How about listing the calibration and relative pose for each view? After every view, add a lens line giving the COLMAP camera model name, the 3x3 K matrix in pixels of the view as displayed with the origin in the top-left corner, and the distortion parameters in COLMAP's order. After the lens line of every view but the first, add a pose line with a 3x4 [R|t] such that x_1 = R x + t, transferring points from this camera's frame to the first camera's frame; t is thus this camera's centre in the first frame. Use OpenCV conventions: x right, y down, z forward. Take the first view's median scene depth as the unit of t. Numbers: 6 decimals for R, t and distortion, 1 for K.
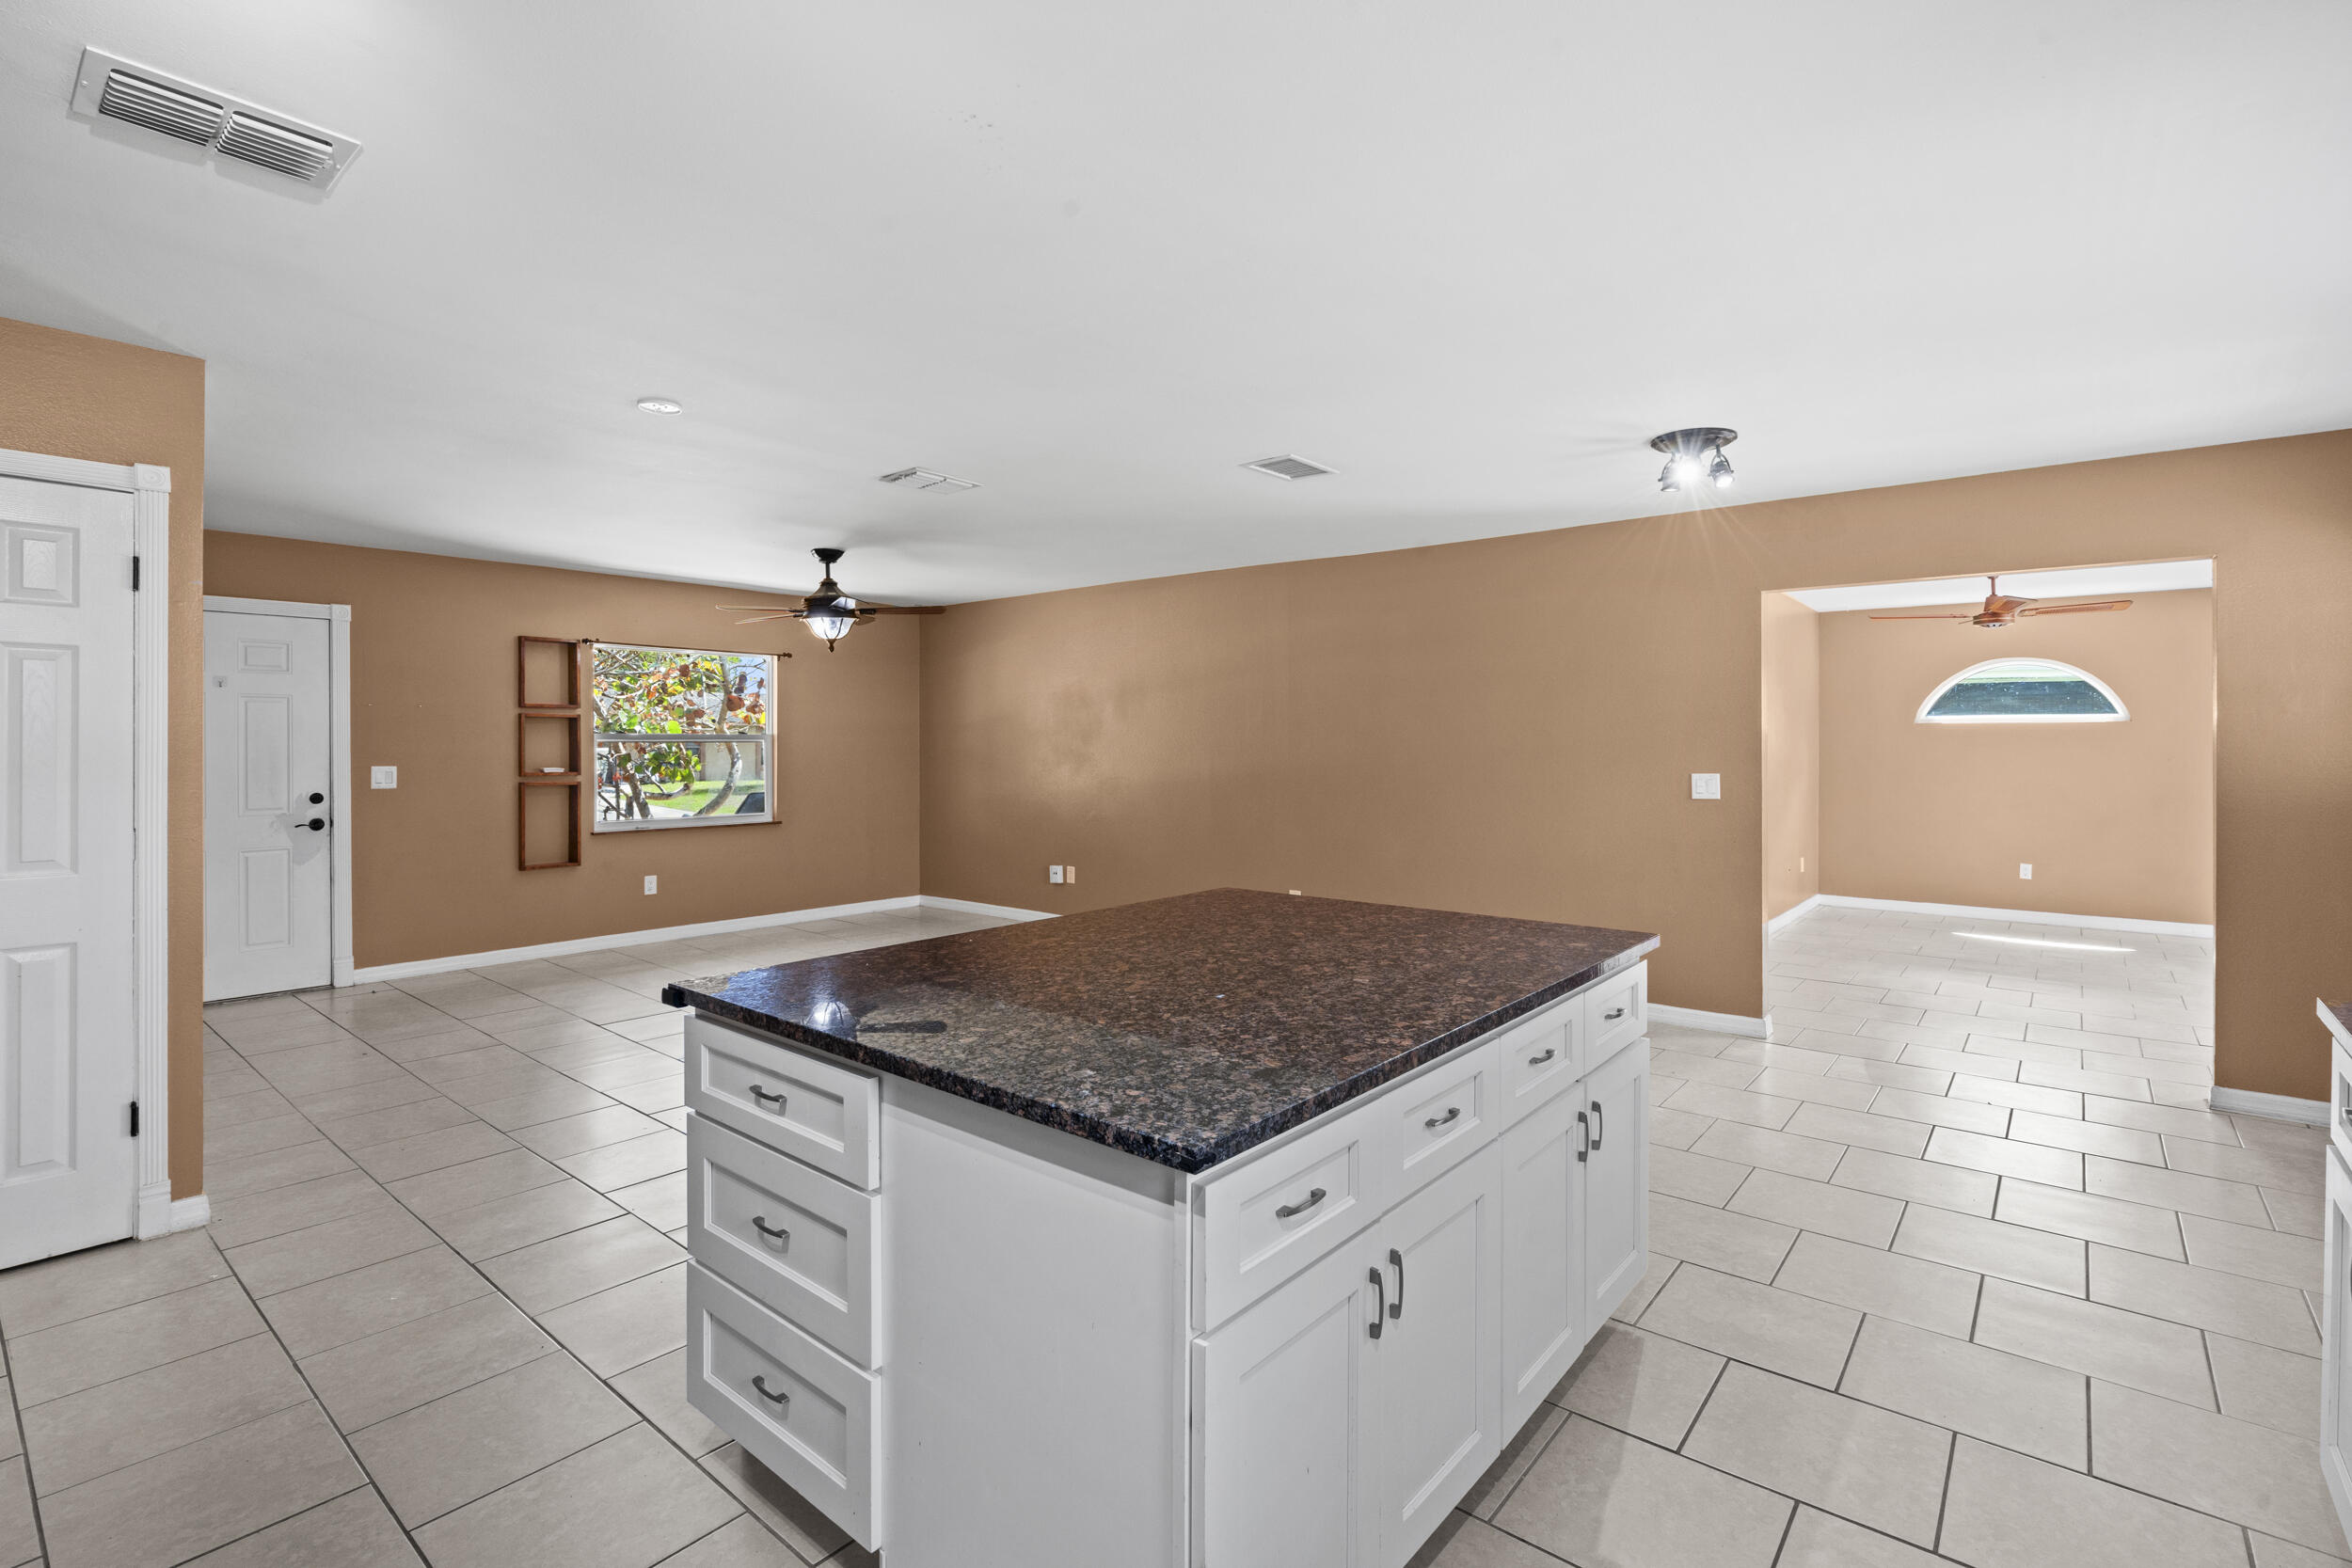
lens RADIAL K [[1081.3, 0, 1169.9], [0, 1081.3, 742.3], [0, 0, 1]] dist [-0.001332, -0.000153]
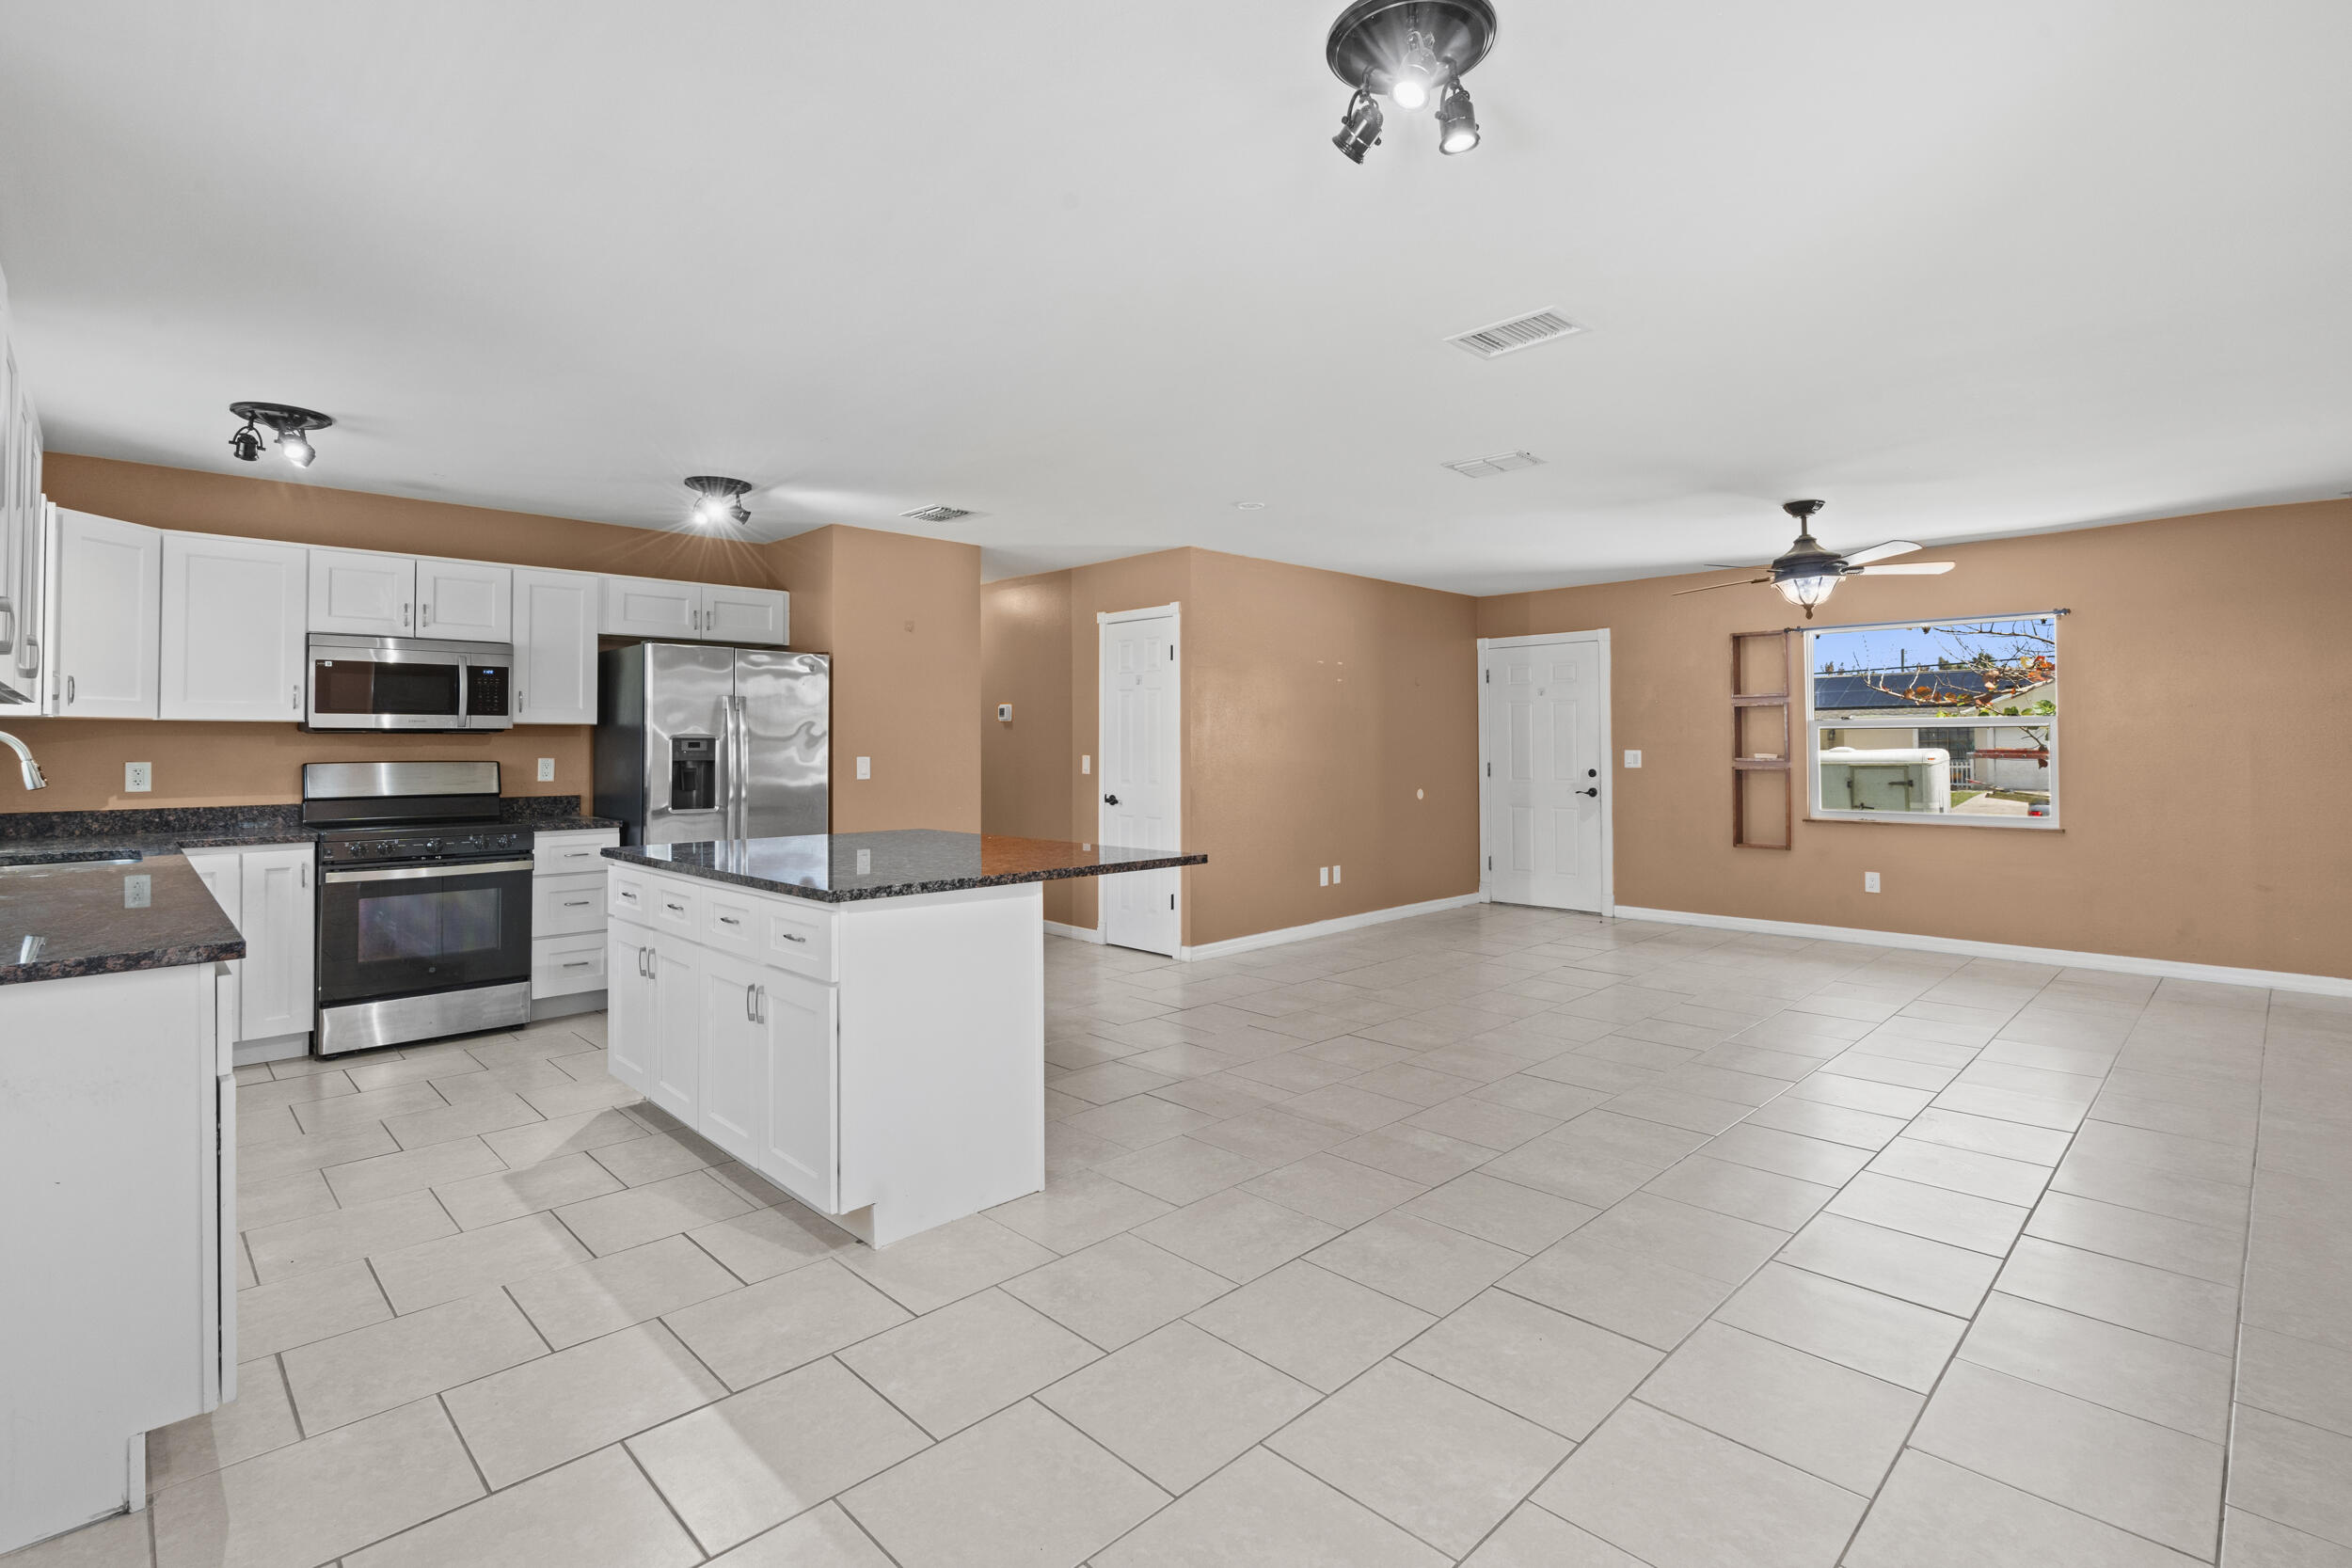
lens RADIAL K [[1089.7, 0, 1181.5], [0, 1089.7, 732.9], [0, 0, 1]] dist [0.000526, 0.000305]
pose [[-0.096268, -0.013726, -0.995261, 0.505077], [0.003572, 0.999894, -0.014136, 0.015064], [0.995349, -0.004916, -0.096208, 0.499219]]
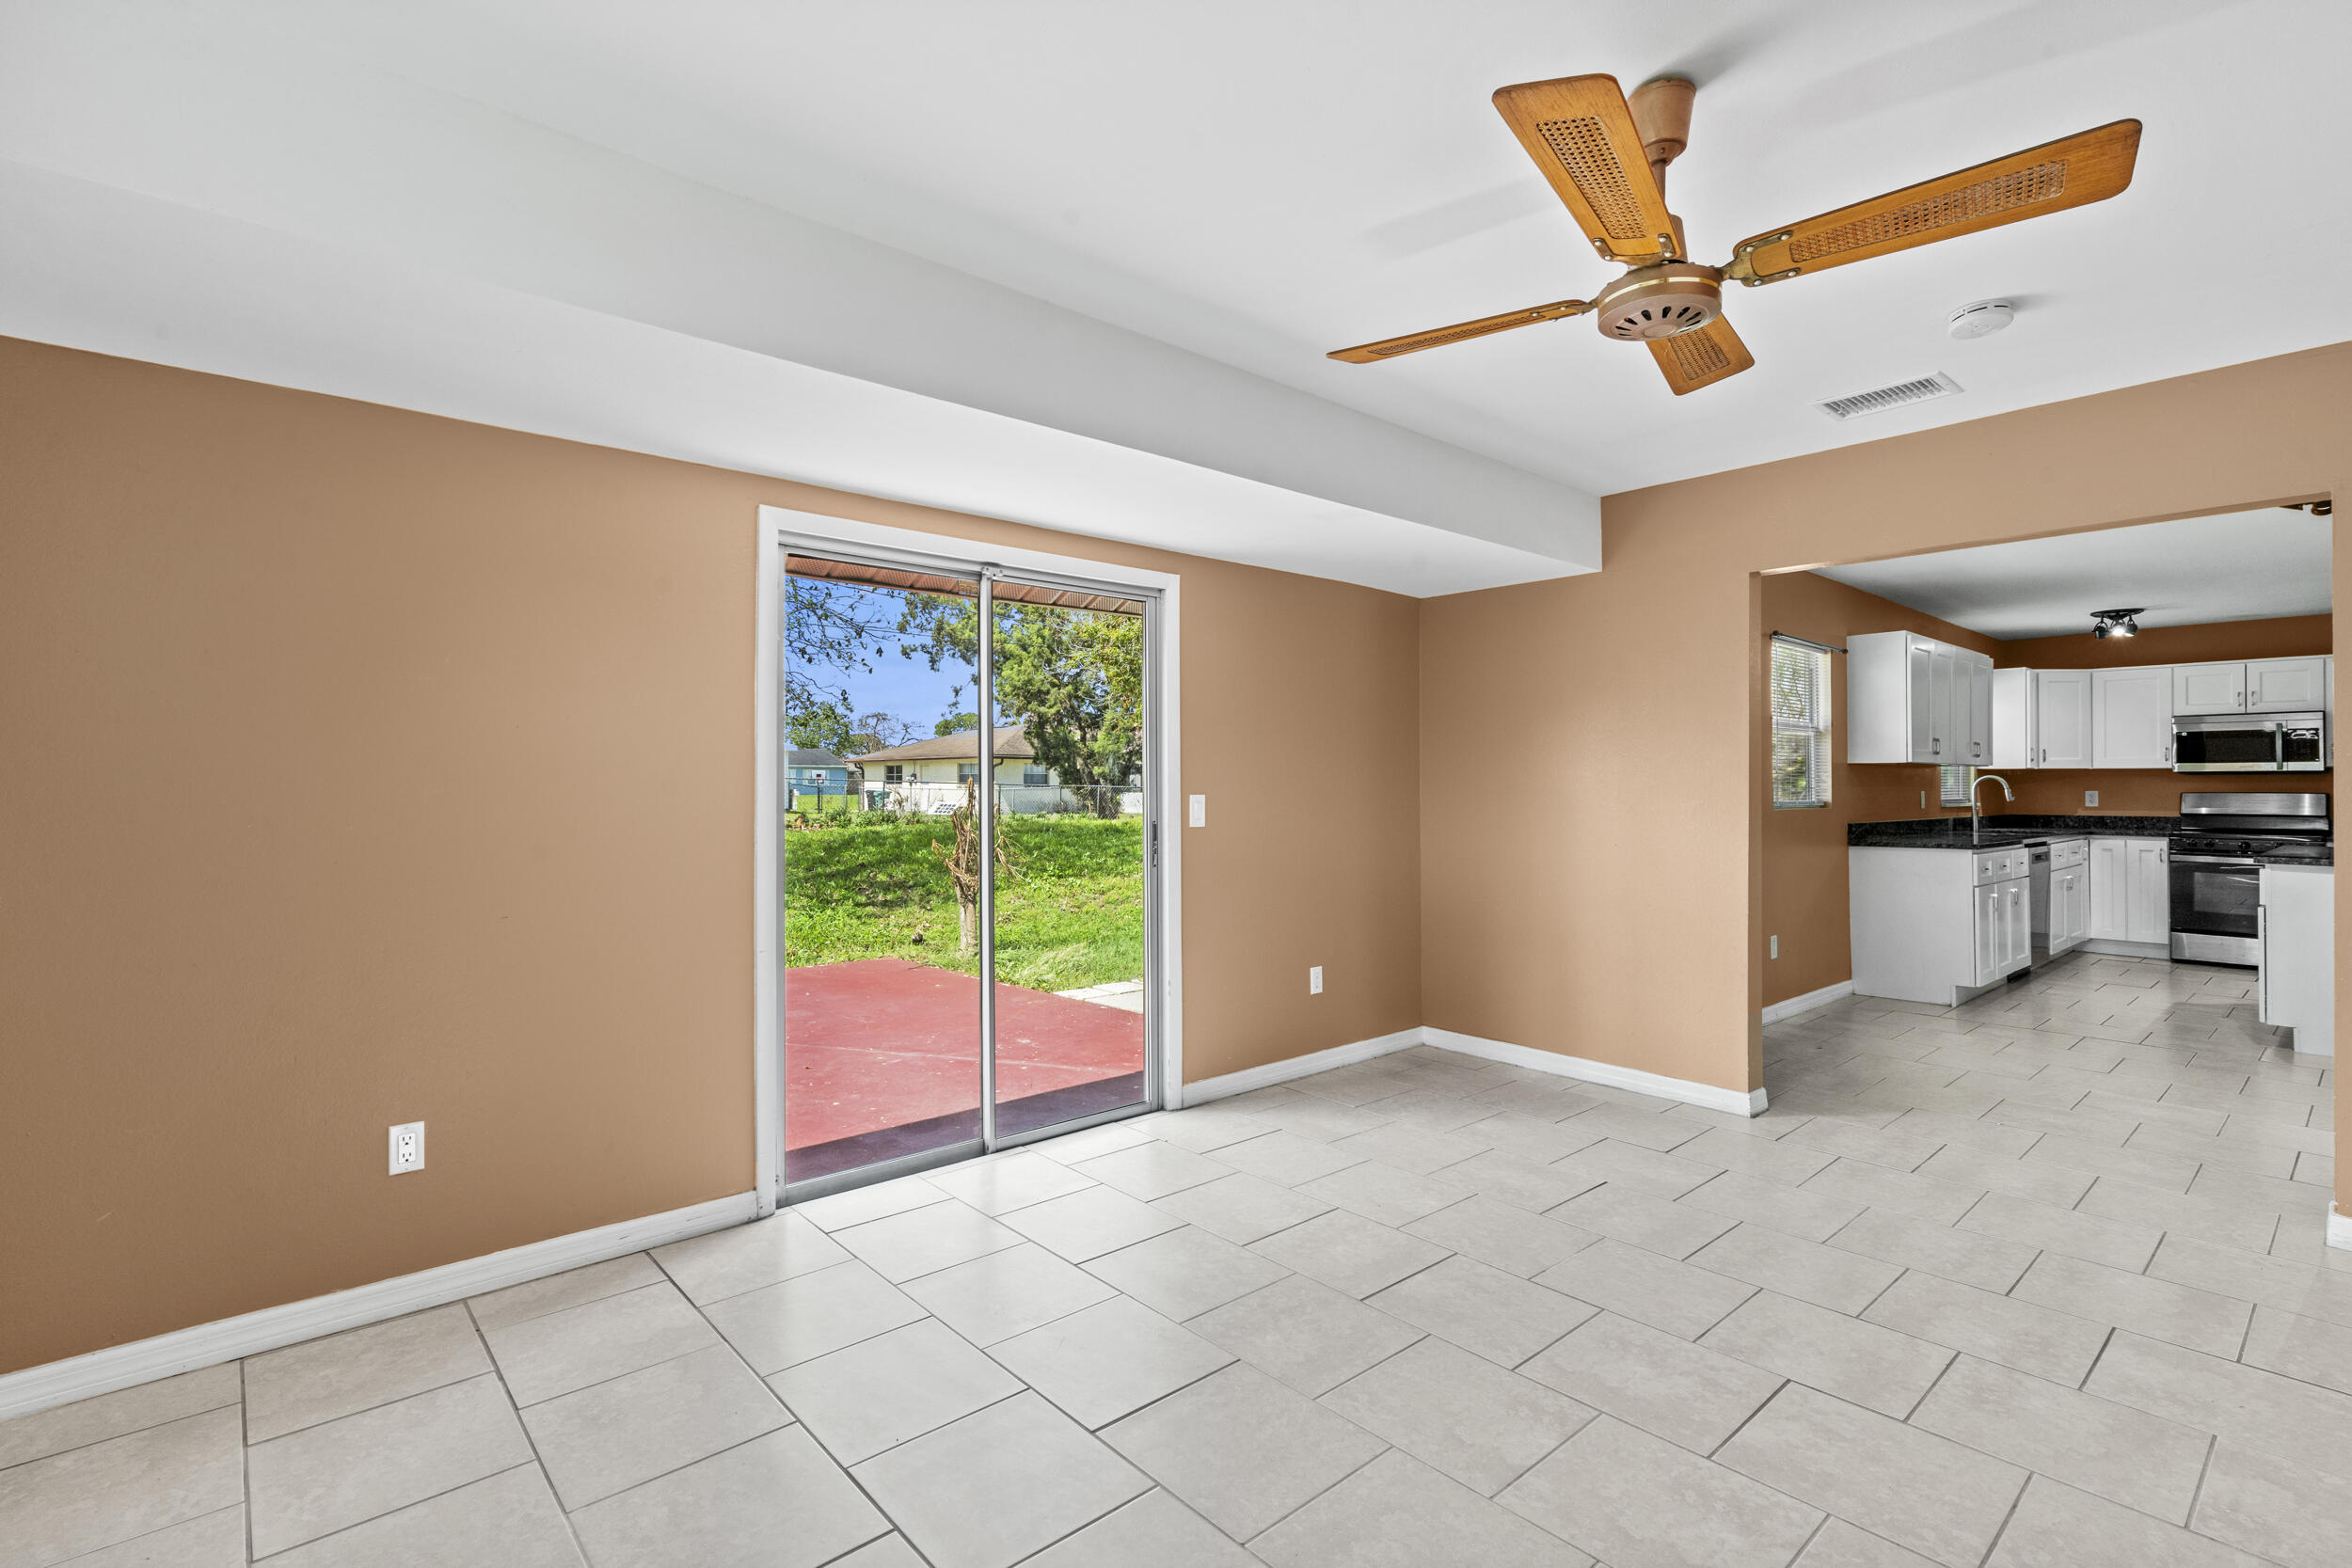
lens RADIAL K [[1084.6, 0, 1170.9], [0, 1084.6, 780.9], [0, 0, 1]] dist [-0.001224, -0.000451]
pose [[-0.988816, -0.002455, 0.149120, 0.748647], [-0.002688, 0.999995, -0.001362, 0.014652], [-0.149116, -0.001748, -0.988818, 1.145500]]
